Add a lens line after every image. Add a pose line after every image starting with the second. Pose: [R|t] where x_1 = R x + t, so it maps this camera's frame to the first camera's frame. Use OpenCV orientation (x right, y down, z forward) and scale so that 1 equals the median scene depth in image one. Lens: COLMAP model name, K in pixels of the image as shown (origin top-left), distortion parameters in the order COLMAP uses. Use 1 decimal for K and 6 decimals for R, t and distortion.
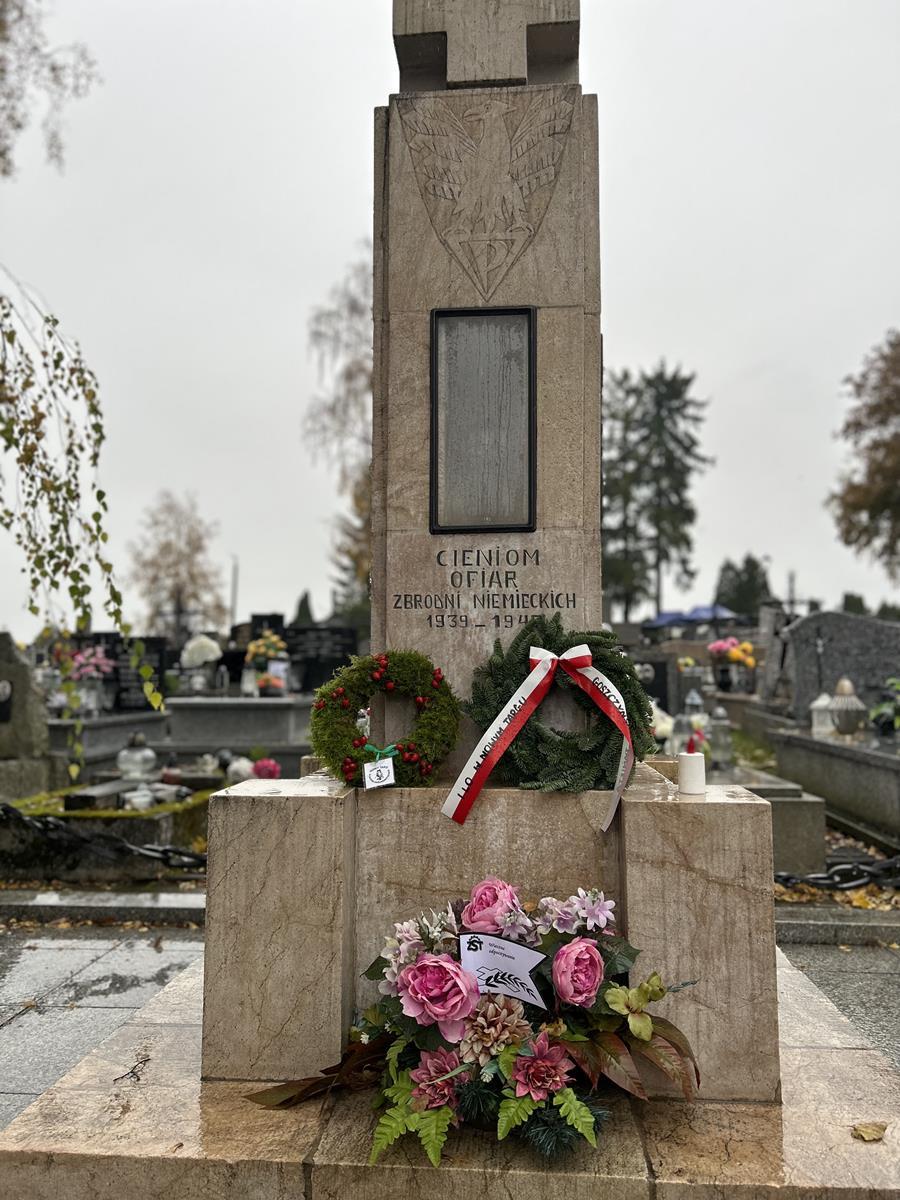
lens RADIAL K [[914.1, 0, 444.8], [0, 914.1, 602.9], [0, 0, 1]] dist [0.060431, -0.100411]
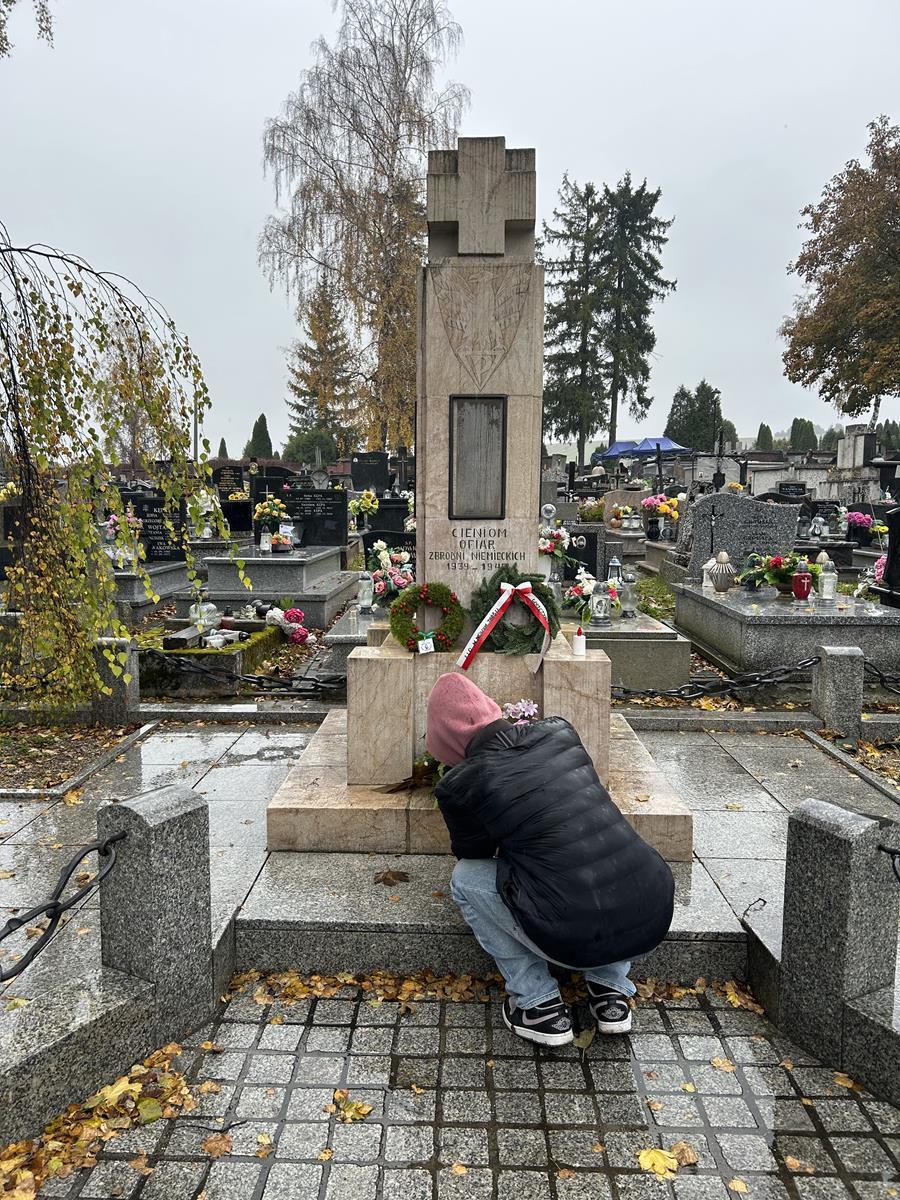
lens RADIAL K [[914.1, 0, 444.8], [0, 914.1, 602.9], [0, 0, 1]] dist [0.060431, -0.100411]
pose [[0.998805, -0.001761, 0.048843, -0.108518], [-0.007714, 0.981145, 0.193117, -0.252395], [-0.048262, -0.193263, 0.979959, -0.817863]]
